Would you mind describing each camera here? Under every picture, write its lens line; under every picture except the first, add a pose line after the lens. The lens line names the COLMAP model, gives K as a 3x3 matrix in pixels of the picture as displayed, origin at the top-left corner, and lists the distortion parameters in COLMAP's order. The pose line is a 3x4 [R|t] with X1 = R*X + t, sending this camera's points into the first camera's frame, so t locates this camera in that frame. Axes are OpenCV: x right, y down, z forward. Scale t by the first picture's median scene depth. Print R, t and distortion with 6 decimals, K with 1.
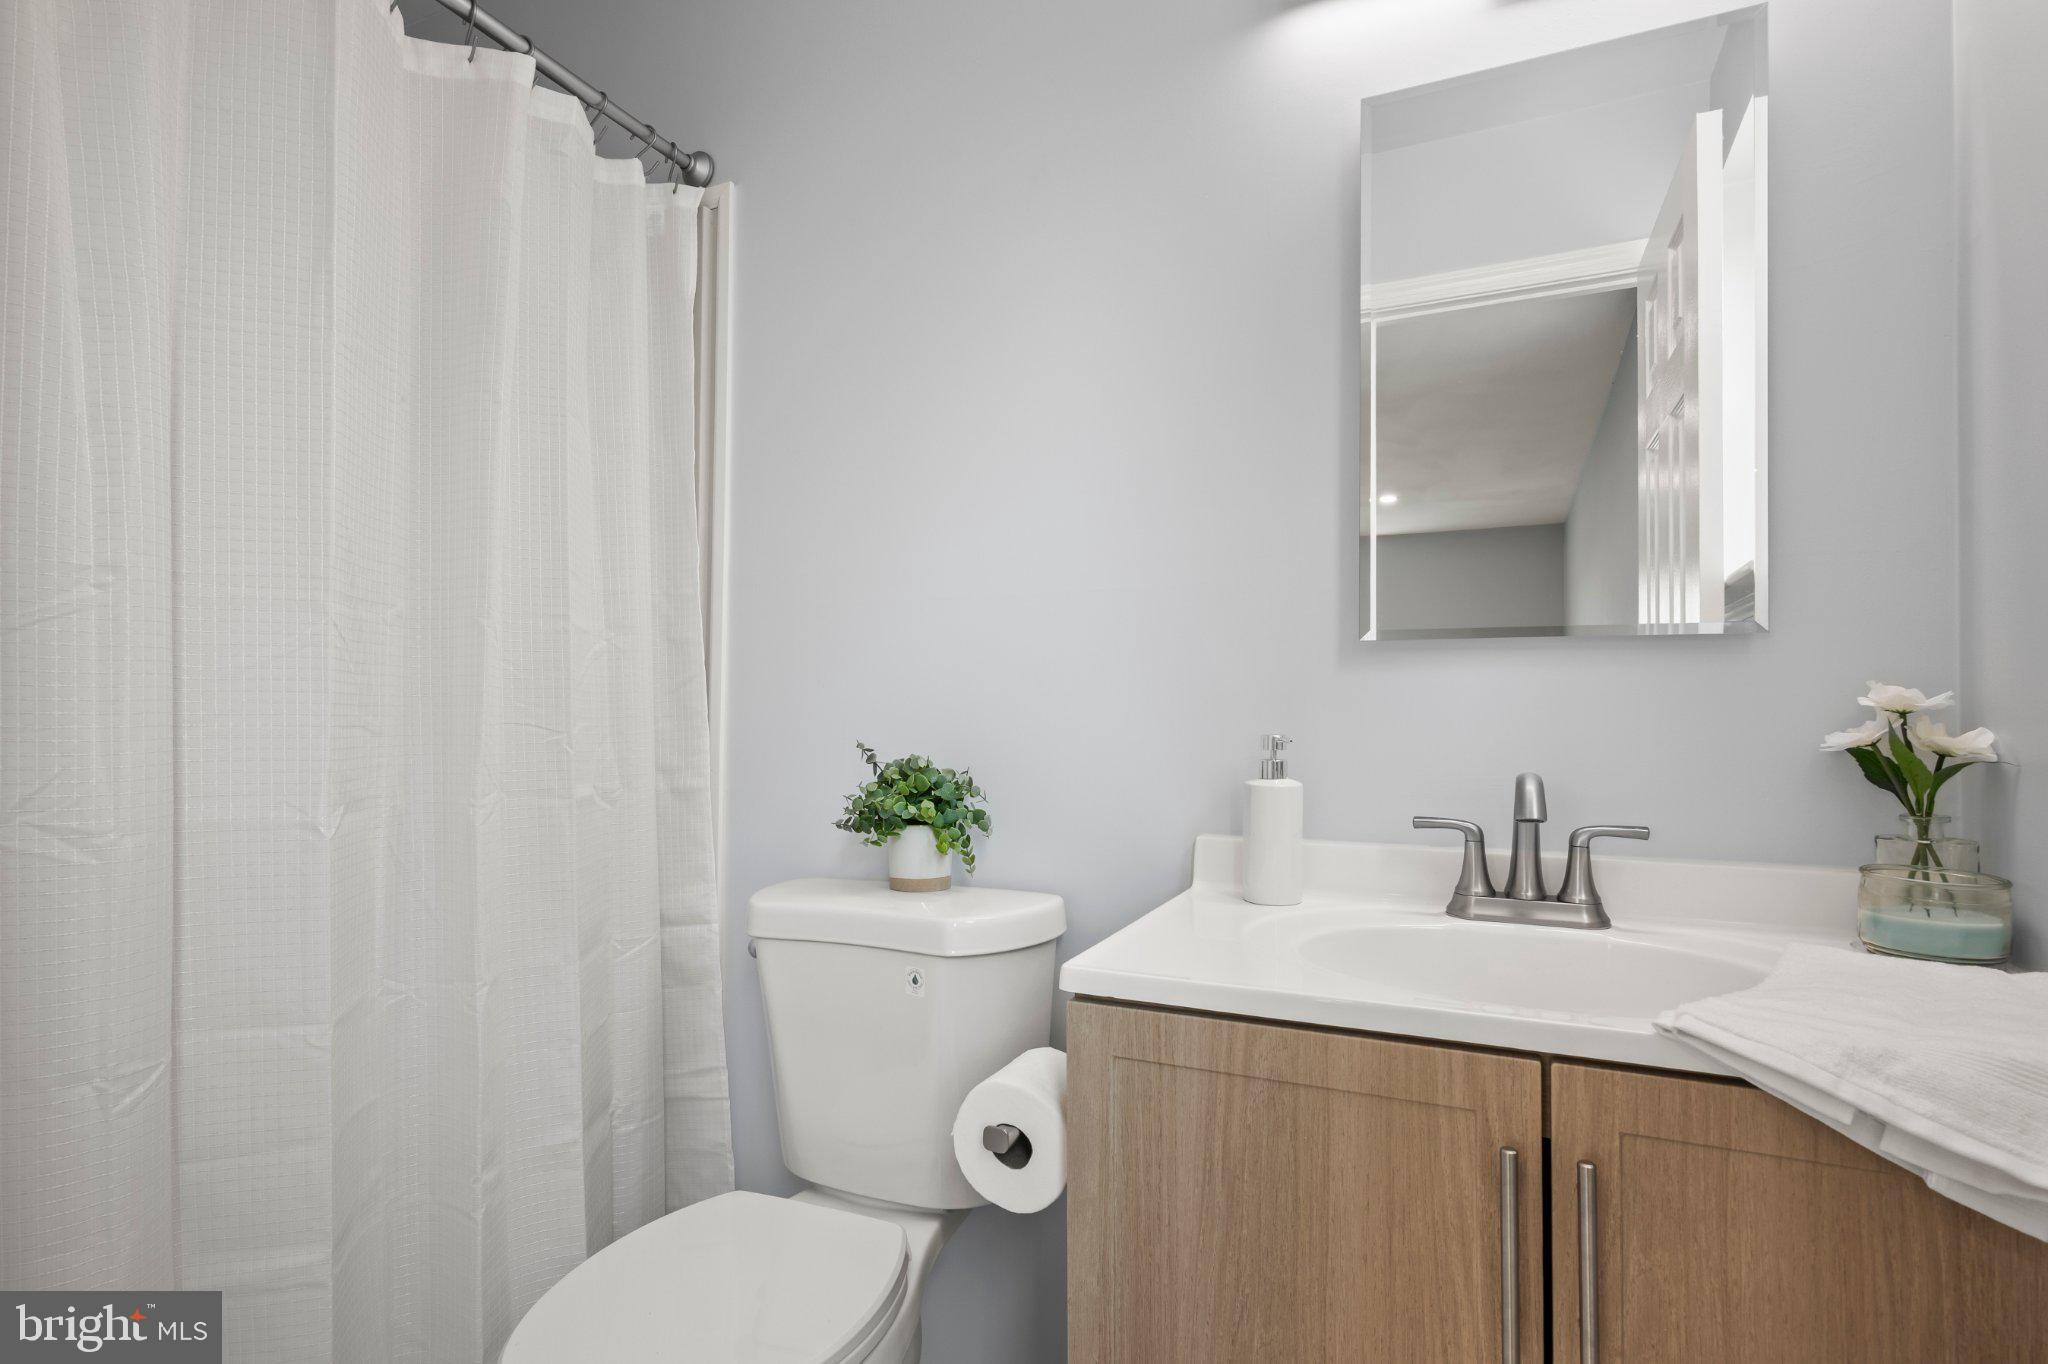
lens RADIAL K [[1009.0, 0, 1031.3], [0, 1009.0, 698.3], [0, 0, 1]] dist [0.000382, 0.000151]
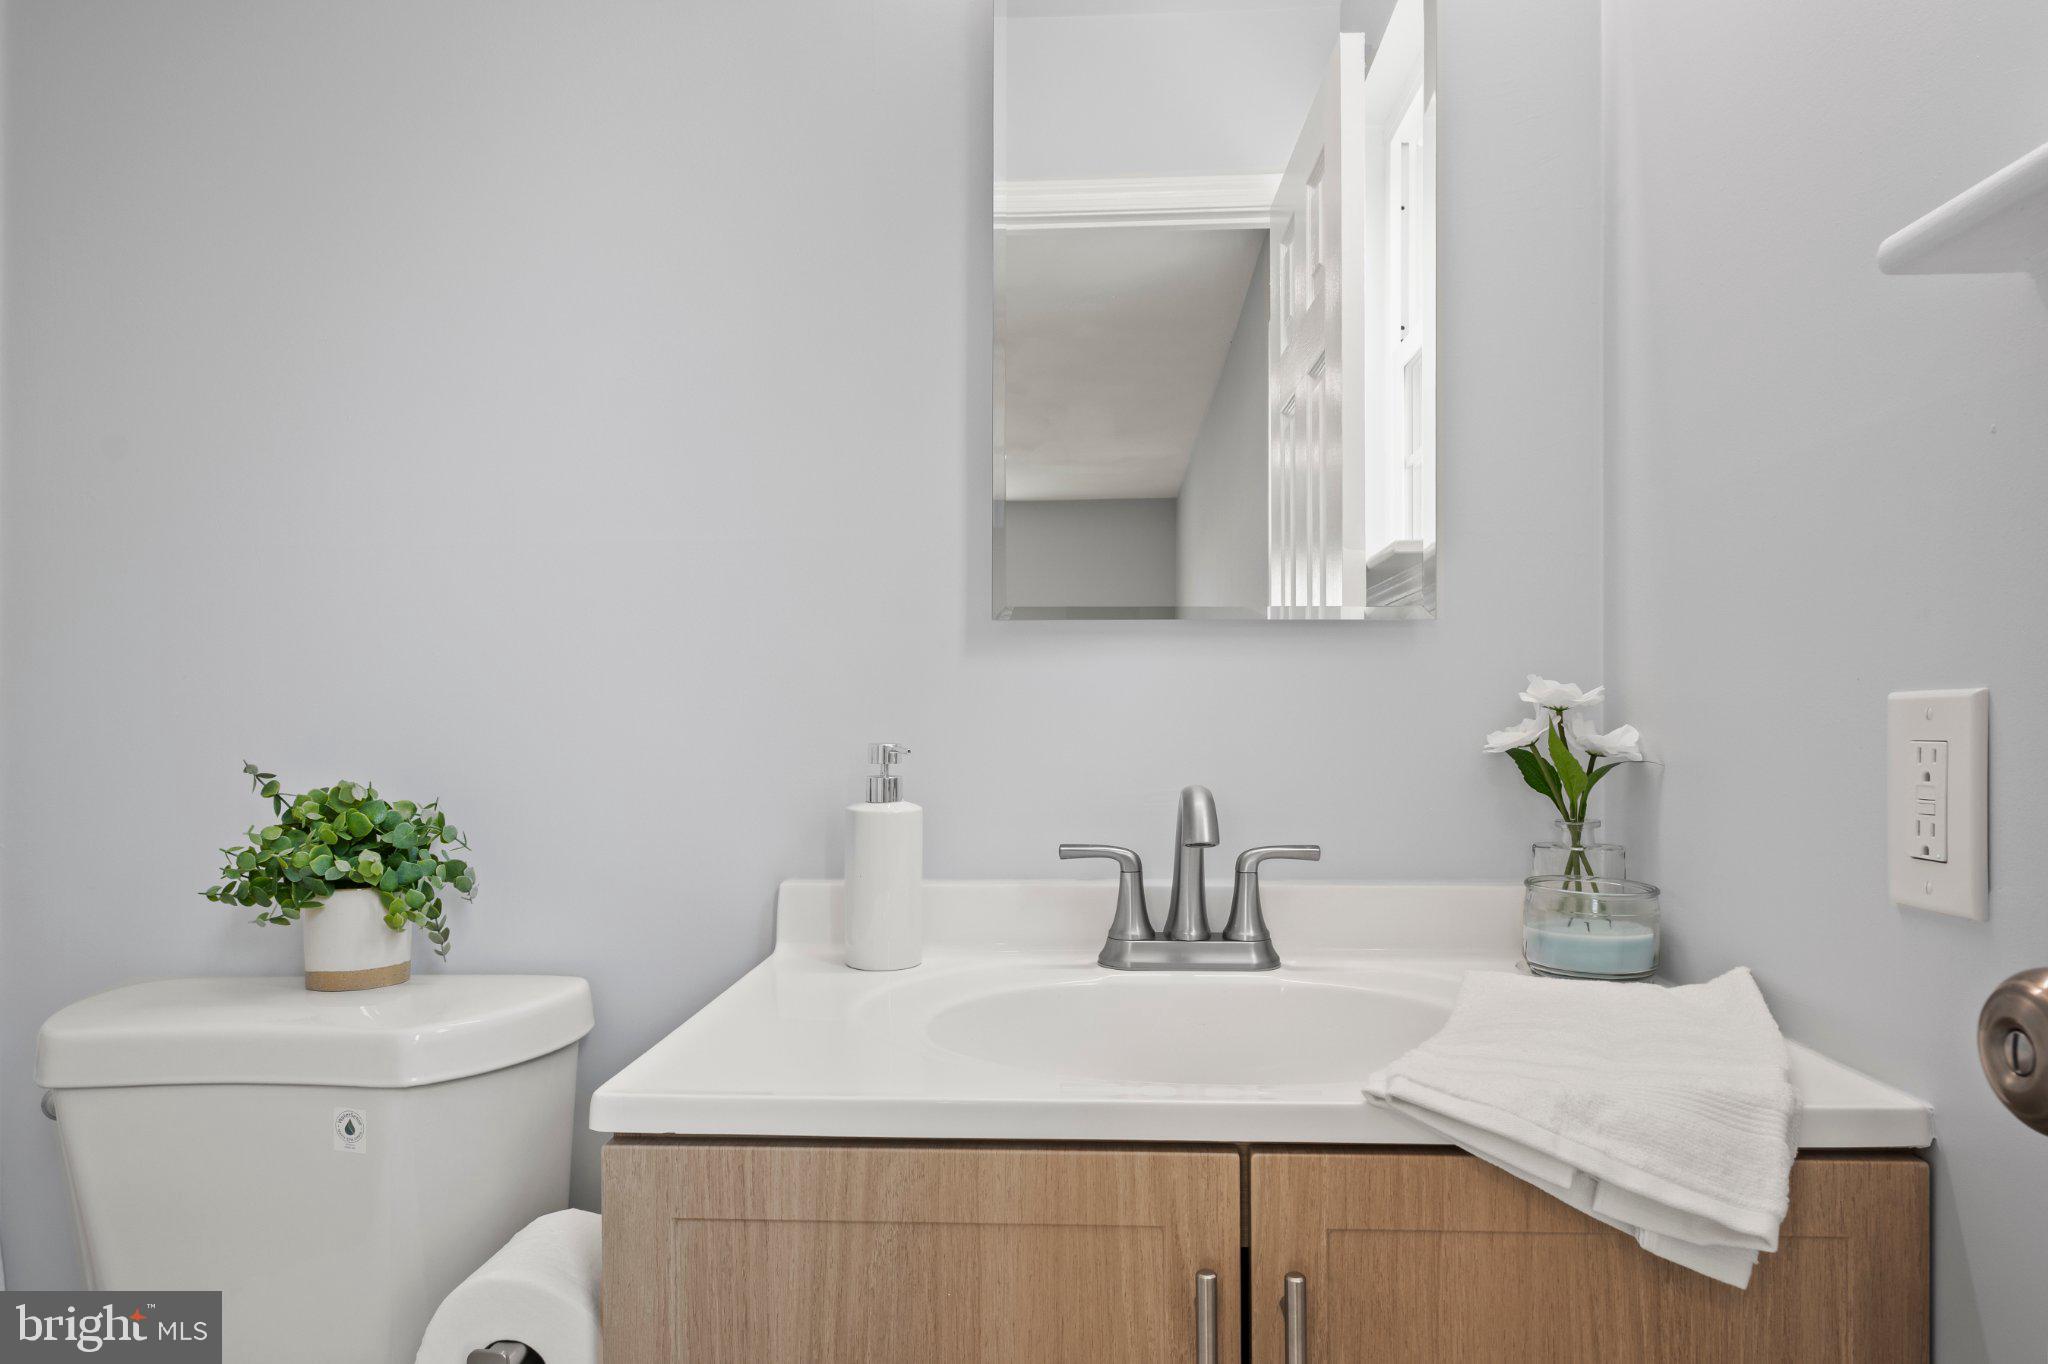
lens RADIAL K [[1268.8, 0, 1030.8], [0, 1268.8, 714.5], [0, 0, 1]] dist [-0.017911, 0.026604]
pose [[0.930187, -0.006165, 0.367033, -0.005605], [0.000906, 0.999894, 0.014498, 0.001744], [-0.367084, -0.013153, 0.930095, 0.106867]]
